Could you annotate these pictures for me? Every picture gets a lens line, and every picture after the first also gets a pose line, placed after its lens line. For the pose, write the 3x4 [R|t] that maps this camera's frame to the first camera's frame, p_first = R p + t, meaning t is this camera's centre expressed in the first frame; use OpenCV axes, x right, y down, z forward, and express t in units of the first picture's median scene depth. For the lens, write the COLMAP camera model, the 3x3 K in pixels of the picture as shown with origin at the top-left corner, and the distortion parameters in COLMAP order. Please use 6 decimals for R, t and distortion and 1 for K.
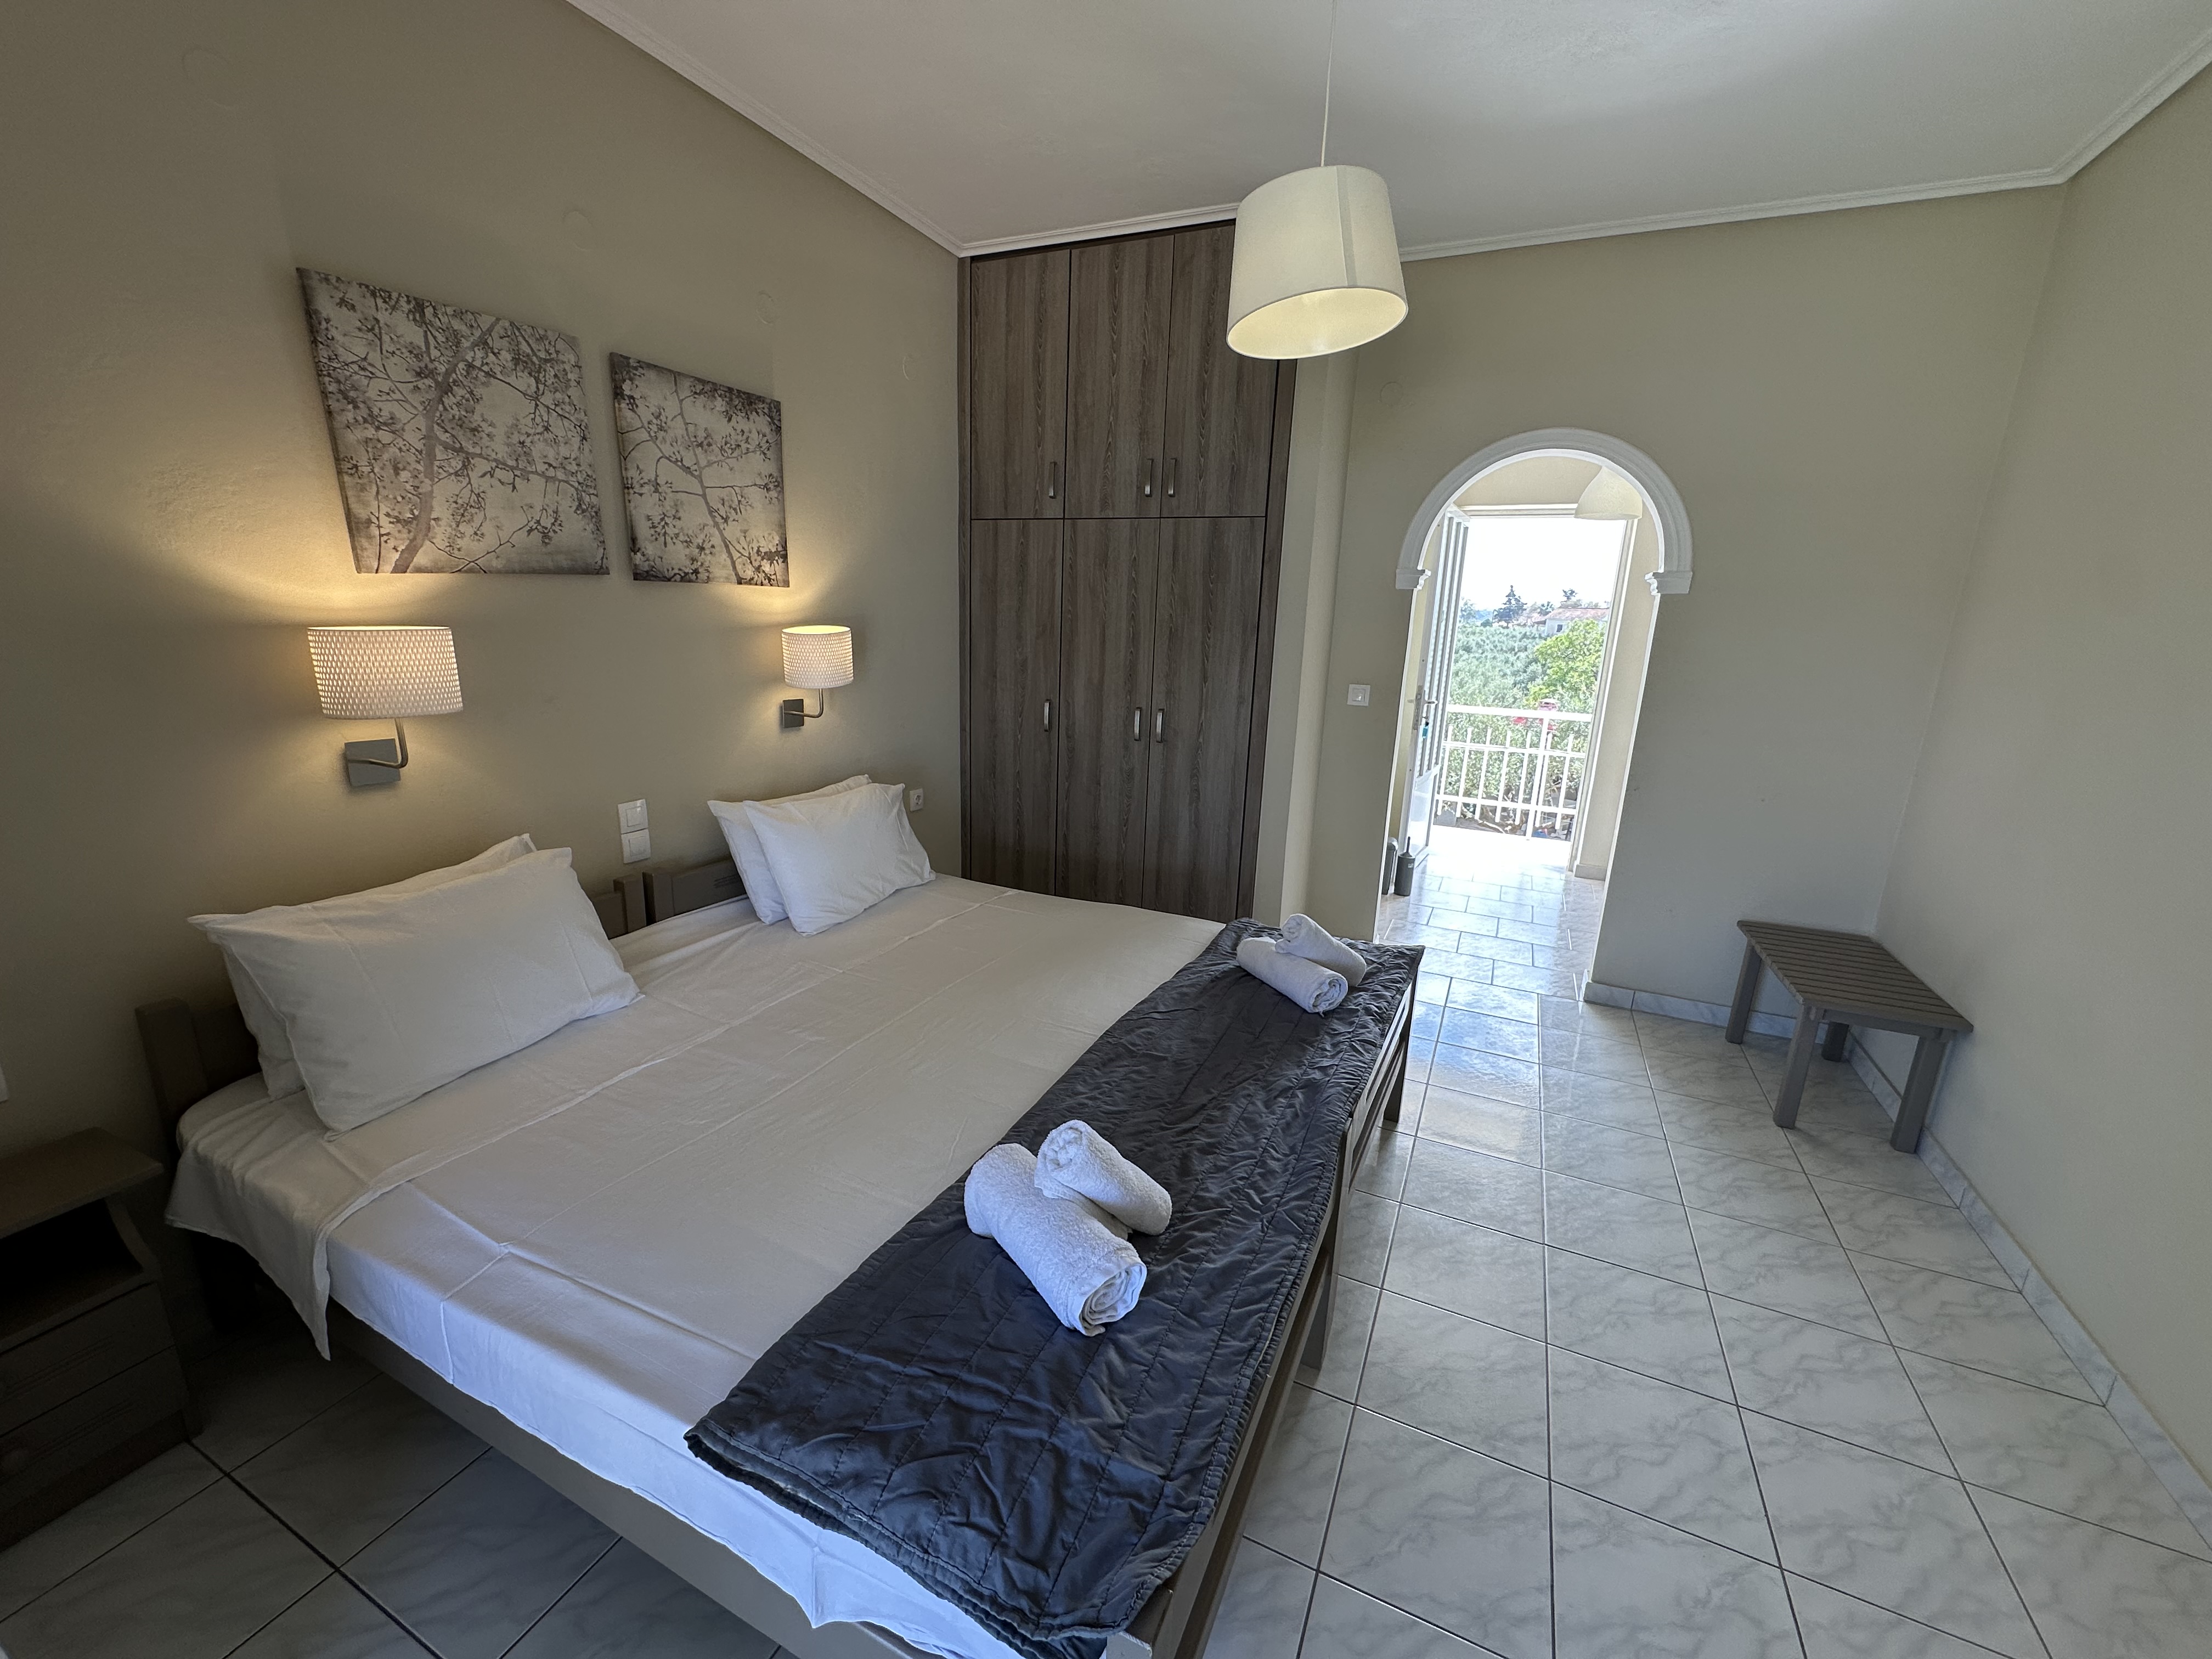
lens RADIAL K [[883.2, 0, 1105.9], [0, 883.2, 828.2], [0, 0, 1]] dist [-0.002284, -0.000132]
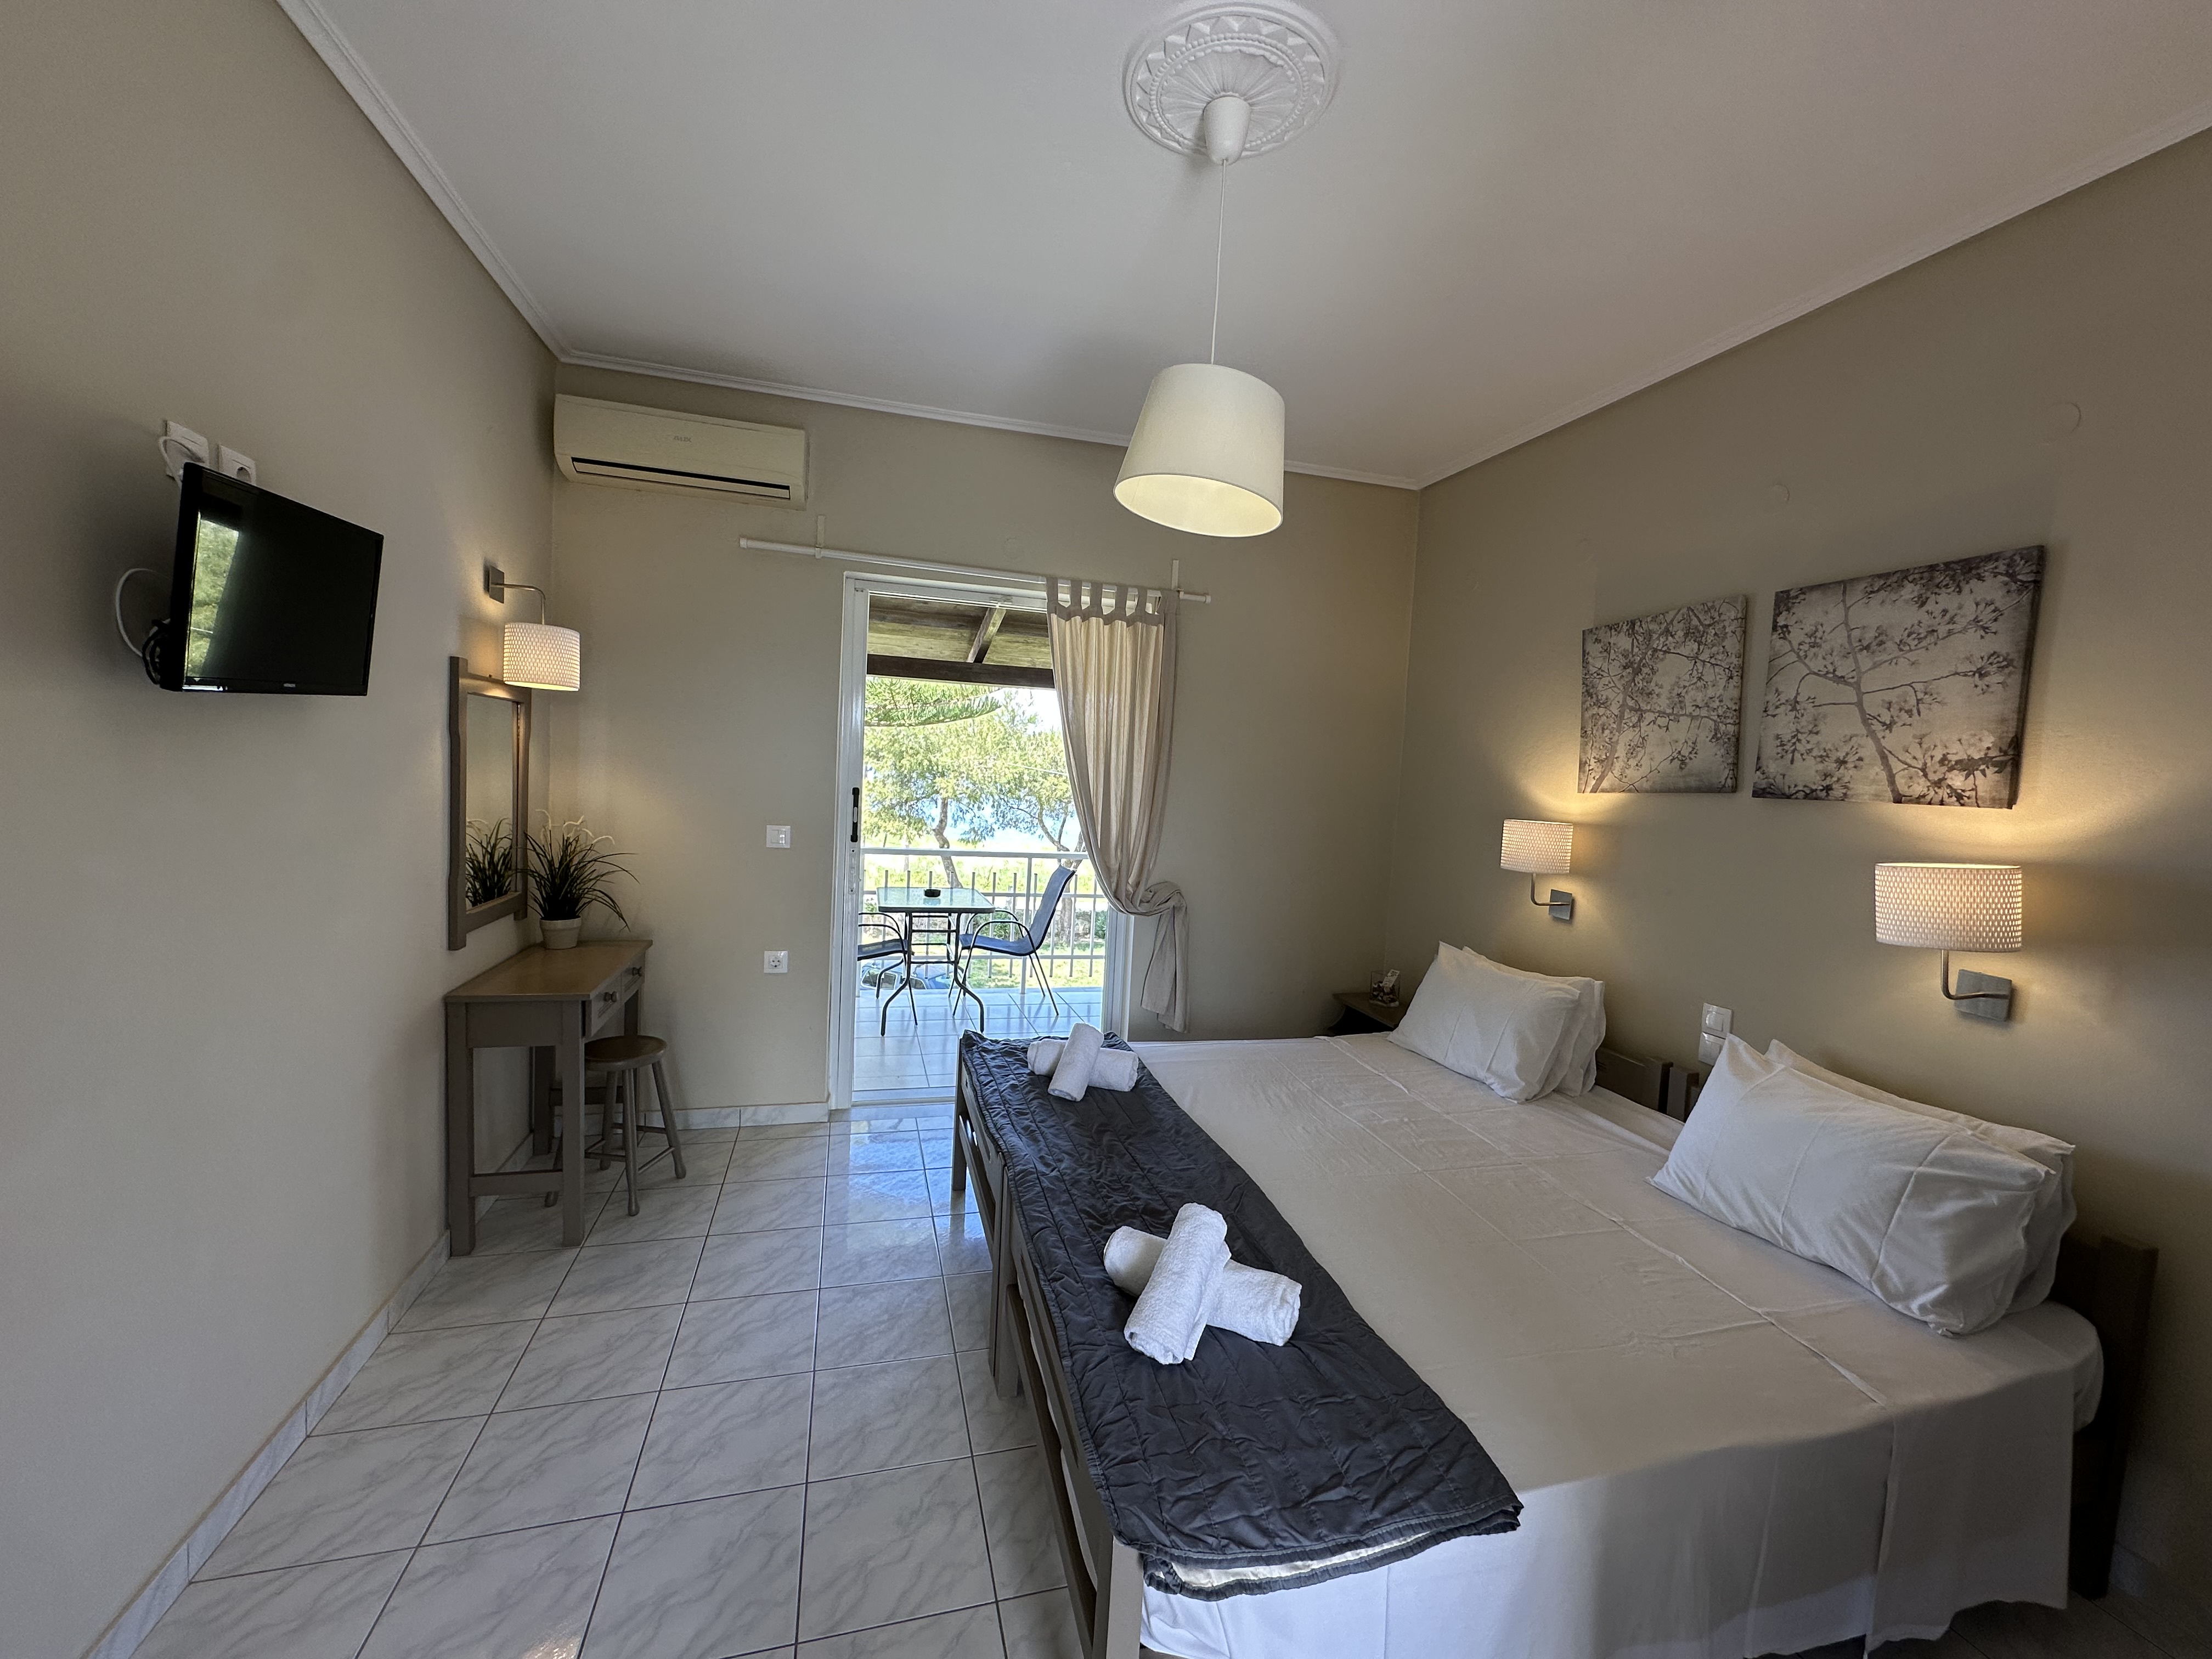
lens RADIAL K [[883.2, 0, 1114.2], [0, 883.2, 826.9], [0, 0, 1]] dist [-0.002284, -0.000132]
pose [[-0.746999, -0.029130, -0.664187, 0.707692], [-0.232877, 0.947209, 0.220370, -0.305124], [0.622704, 0.319290, -0.714348, 1.295608]]
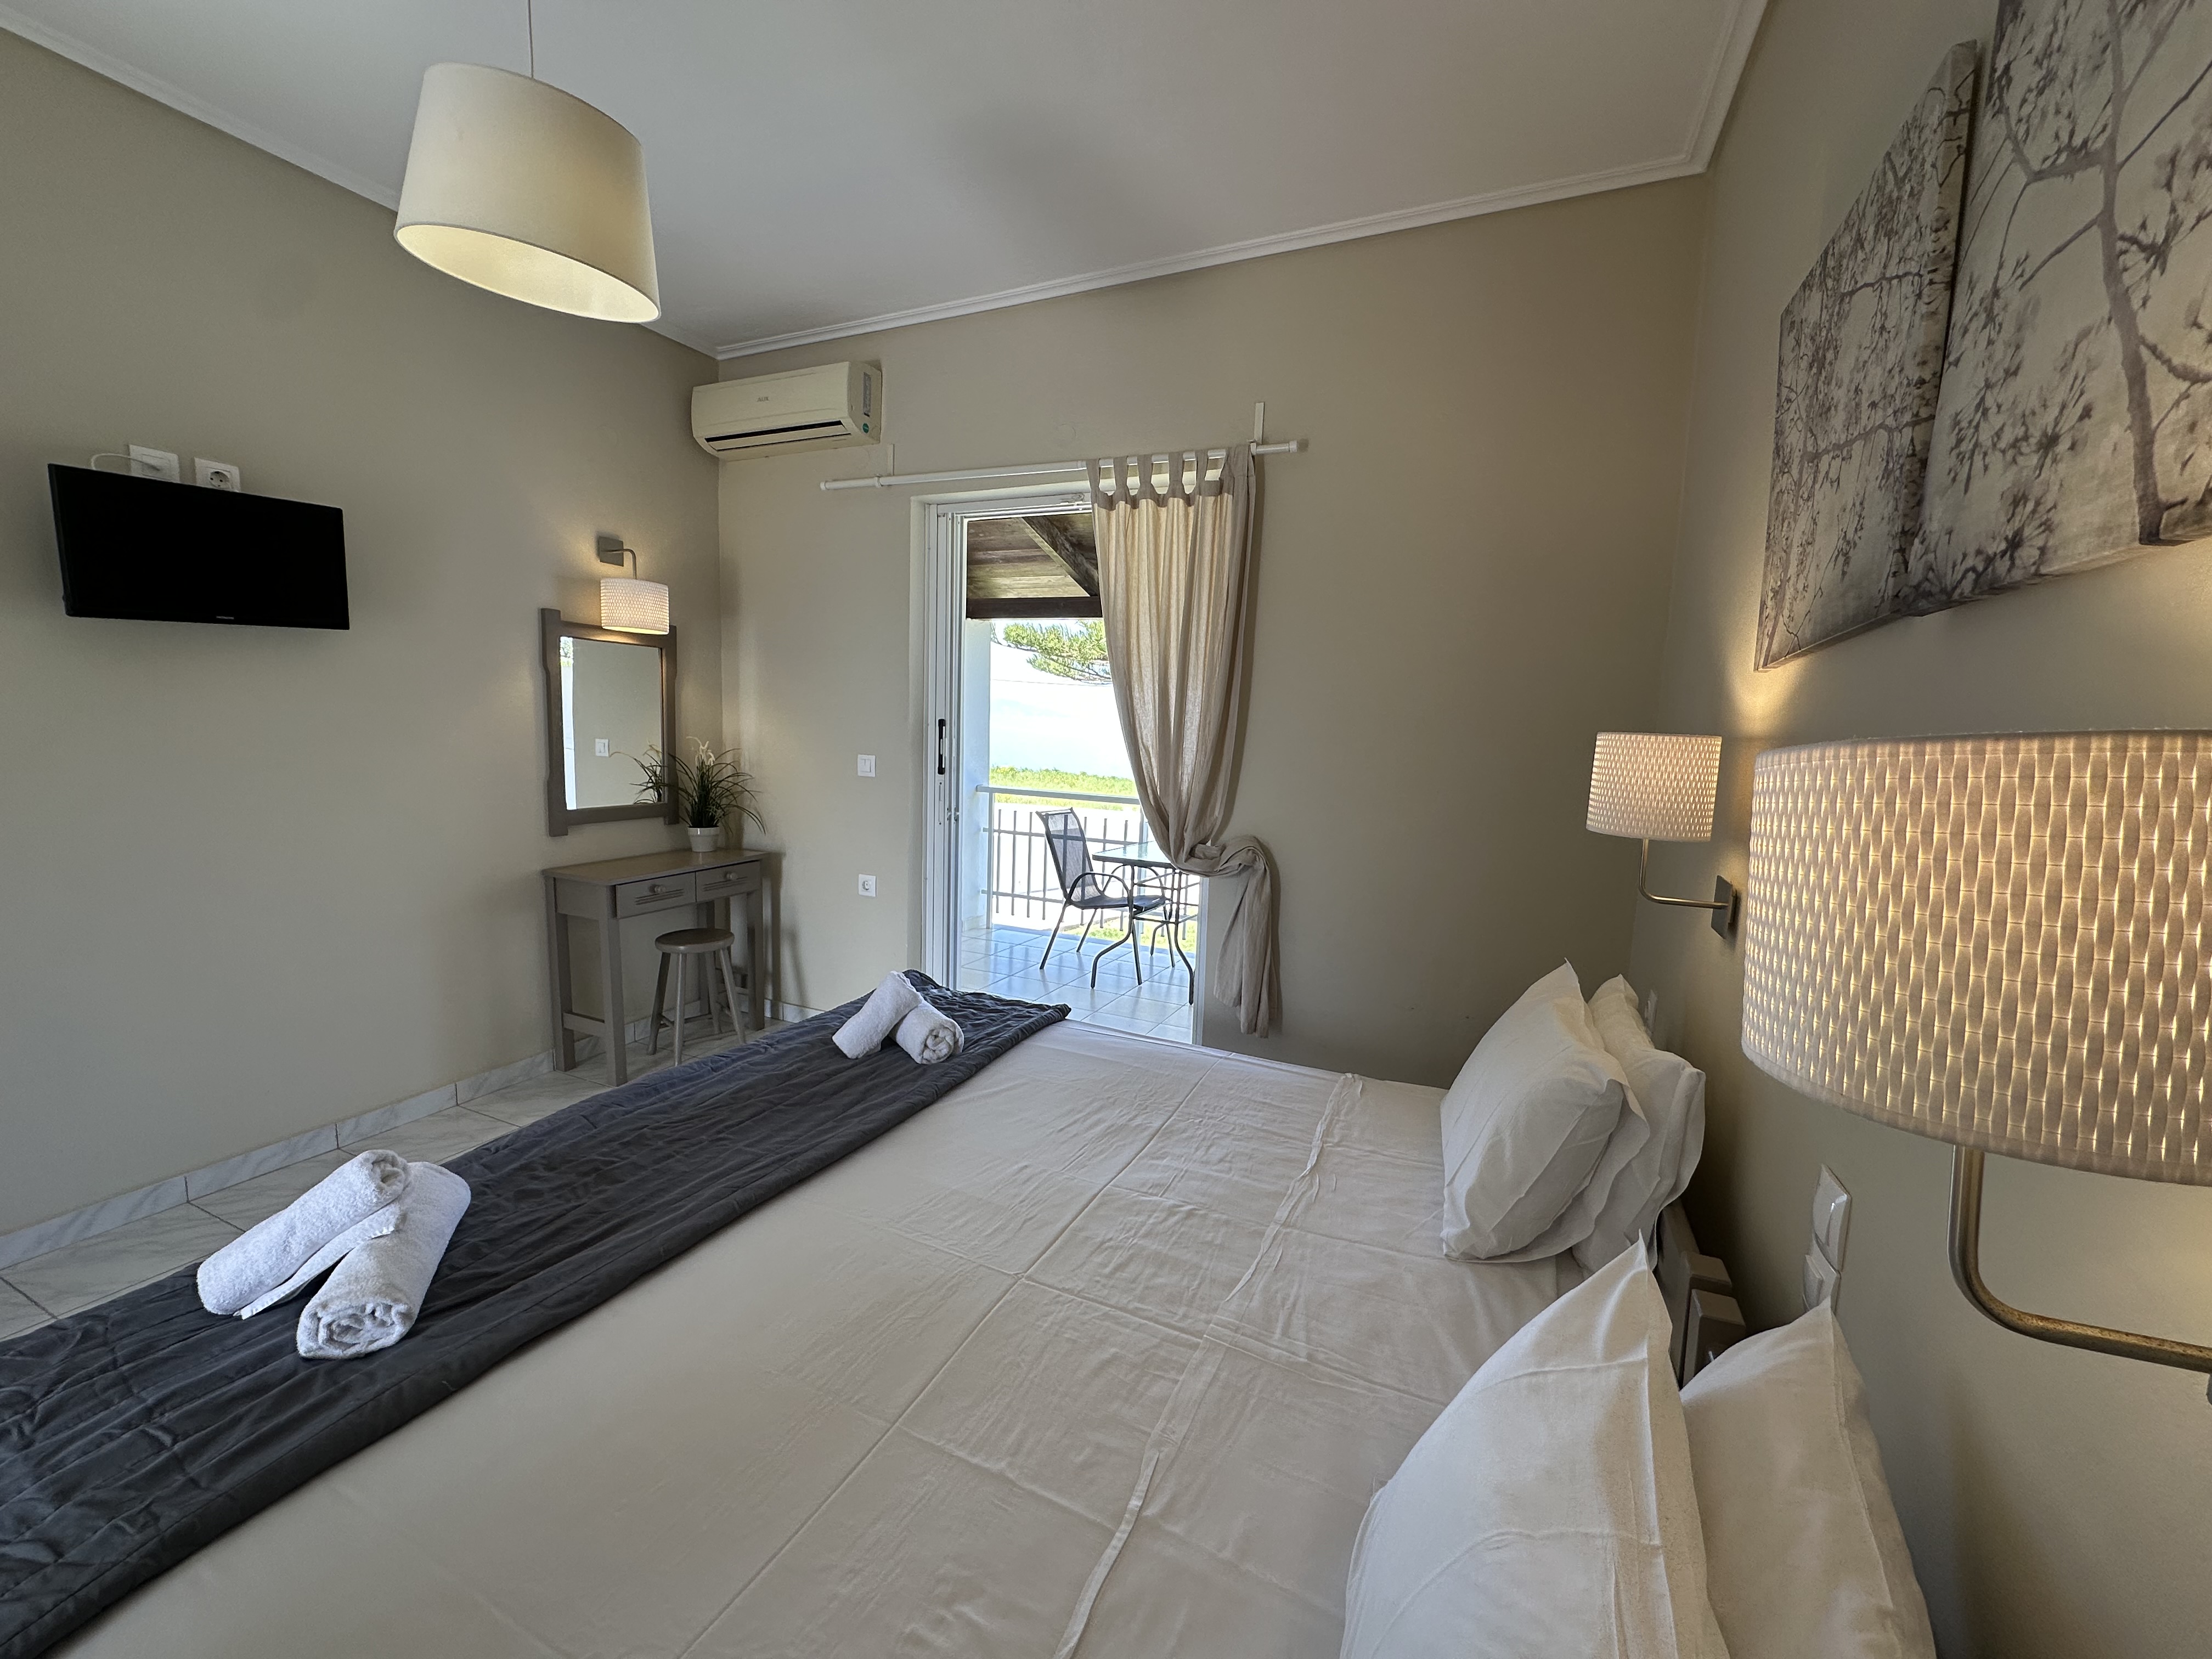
lens RADIAL K [[883.2, 0, 1111.6], [0, 883.2, 825.7], [0, 0, 1]] dist [-0.002284, -0.000132]
pose [[-0.997440, -0.064873, -0.030067, -0.204115], [-0.071296, 0.934261, 0.349390, -0.307397], [0.005425, 0.350640, -0.936495, 1.382633]]
